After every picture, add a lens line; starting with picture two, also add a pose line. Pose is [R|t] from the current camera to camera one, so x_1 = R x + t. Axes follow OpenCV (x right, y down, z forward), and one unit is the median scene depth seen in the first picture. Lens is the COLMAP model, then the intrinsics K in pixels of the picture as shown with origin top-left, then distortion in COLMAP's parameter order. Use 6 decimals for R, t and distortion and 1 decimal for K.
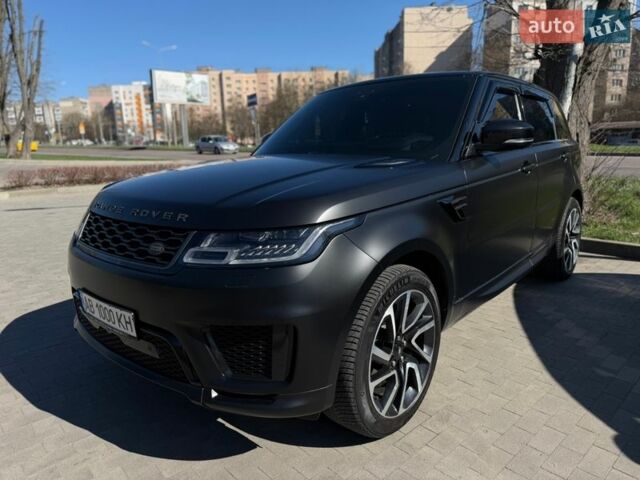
lens RADIAL K [[458.1, 0, 318.7], [0, 458.1, 241.3], [0, 0, 1]] dist [0.001971, -0.001562]
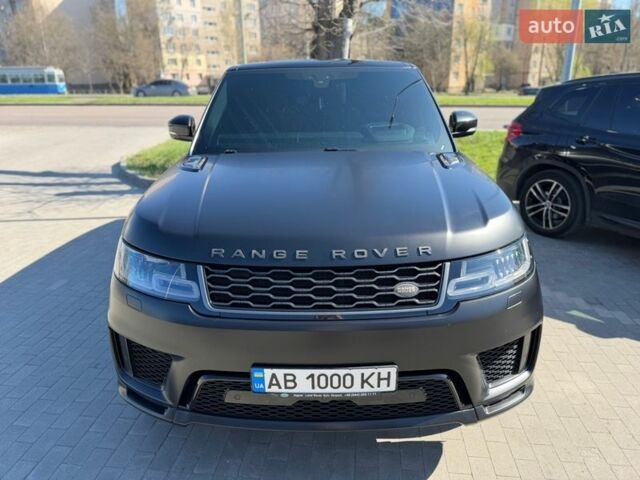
lens RADIAL K [[458.1, 0, 318.7], [0, 458.1, 241.3], [0, 0, 1]] dist [0.001971, -0.001562]
pose [[0.757518, -0.199660, 0.621533, -2.353108], [0.129976, 0.979148, 0.156125, -0.550377], [-0.639744, -0.037483, 0.767673, 0.972707]]
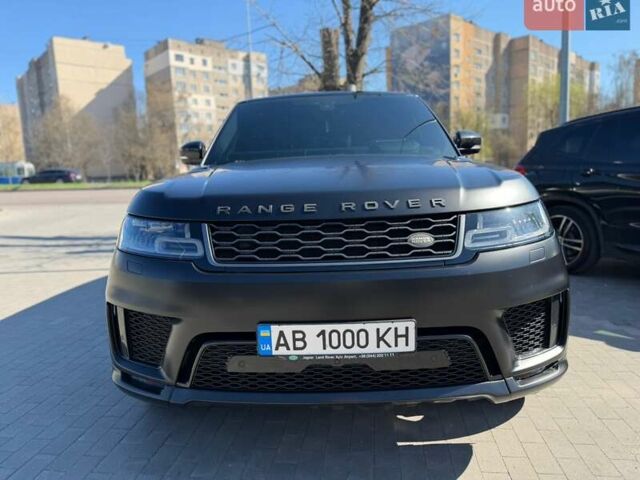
lens RADIAL K [[458.0, 0, 321.9], [0, 458.0, 241.7], [0, 0, 1]] dist [0.005547, -0.007188]
pose [[0.763146, -0.096802, 0.638935, -2.388359], [0.149855, 0.988275, -0.029258, 0.037438], [-0.628611, 0.118075, 0.768705, 1.058431]]
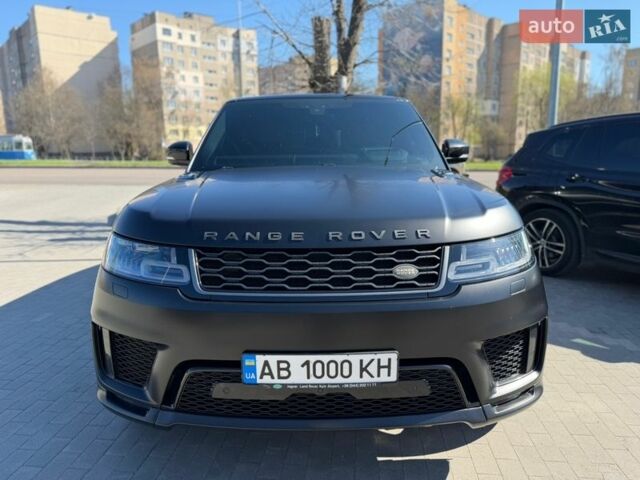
lens RADIAL K [[458.0, 0, 321.9], [0, 458.0, 241.7], [0, 0, 1]] dist [0.005547, -0.007188]
pose [[0.747113, -0.106003, 0.656191, -2.377378], [0.127772, 0.991694, 0.014724, -0.168800], [-0.652301, 0.072842, 0.754452, 1.023101]]
